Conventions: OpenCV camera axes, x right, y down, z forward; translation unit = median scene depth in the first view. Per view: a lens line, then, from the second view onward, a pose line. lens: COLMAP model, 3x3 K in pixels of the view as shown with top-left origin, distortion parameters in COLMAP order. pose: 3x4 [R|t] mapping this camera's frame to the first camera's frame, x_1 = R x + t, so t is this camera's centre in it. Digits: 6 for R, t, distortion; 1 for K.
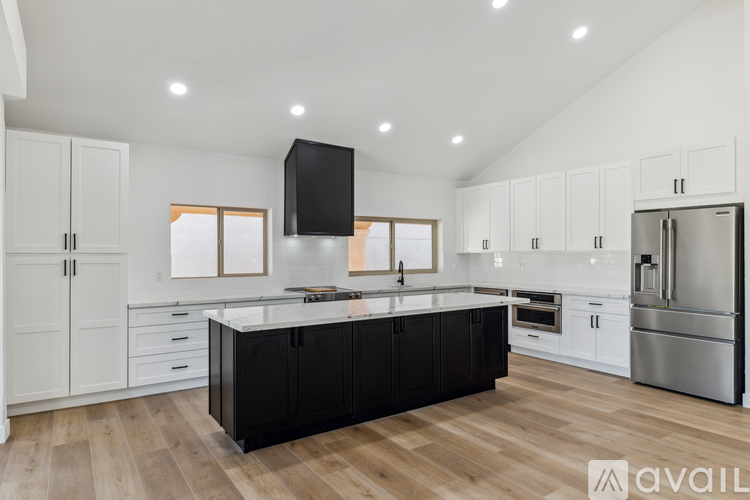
lens RADIAL K [[462.0, 0, 376.2], [0, 462.0, 247.6], [0, 0, 1]] dist [0.005167, 0.000700]
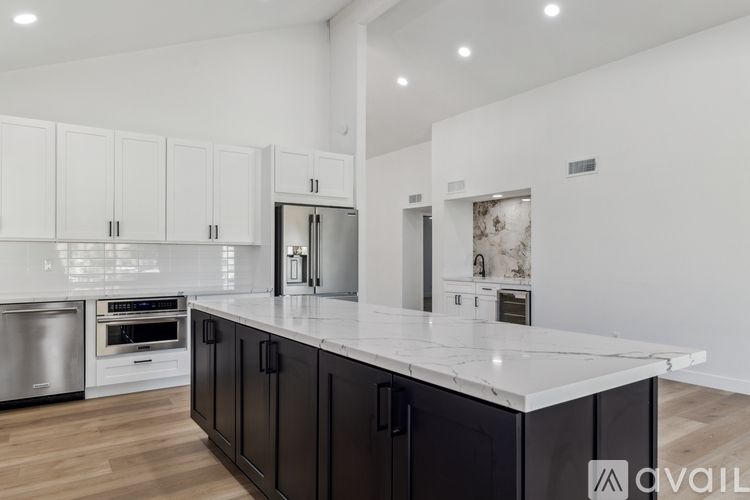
lens RADIAL K [[482.4, 0, 373.7], [0, 482.4, 254.2], [0, 0, 1]] dist [-0.001870, -0.000252]
pose [[-0.025746, 0.006093, 0.999650, -0.570262], [-0.012416, 0.999902, -0.006414, 0.042686], [-0.999591, -0.012577, -0.025667, 0.963639]]
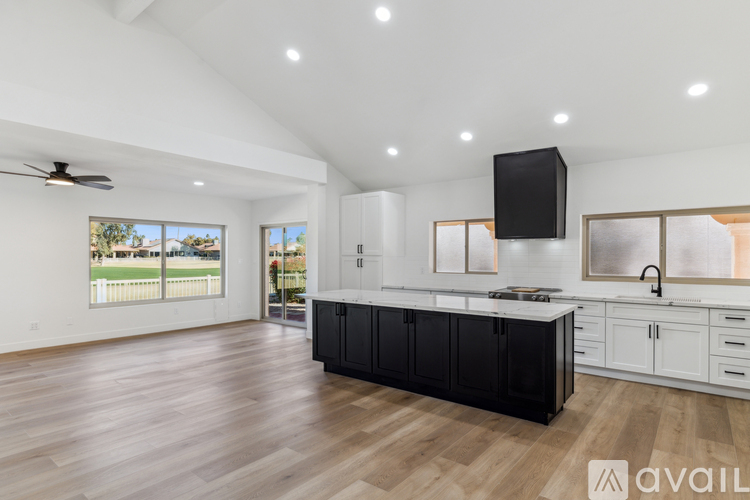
lens RADIAL K [[405.1, 0, 377.1], [0, 405.1, 255.6], [0, 0, 1]] dist [0.000051, 0.000726]
pose [[0.296519, 0.005104, -0.955013, 0.947296], [0.012184, 0.999884, 0.009127, -0.000140], [0.954949, -0.014343, 0.296422, 0.575097]]
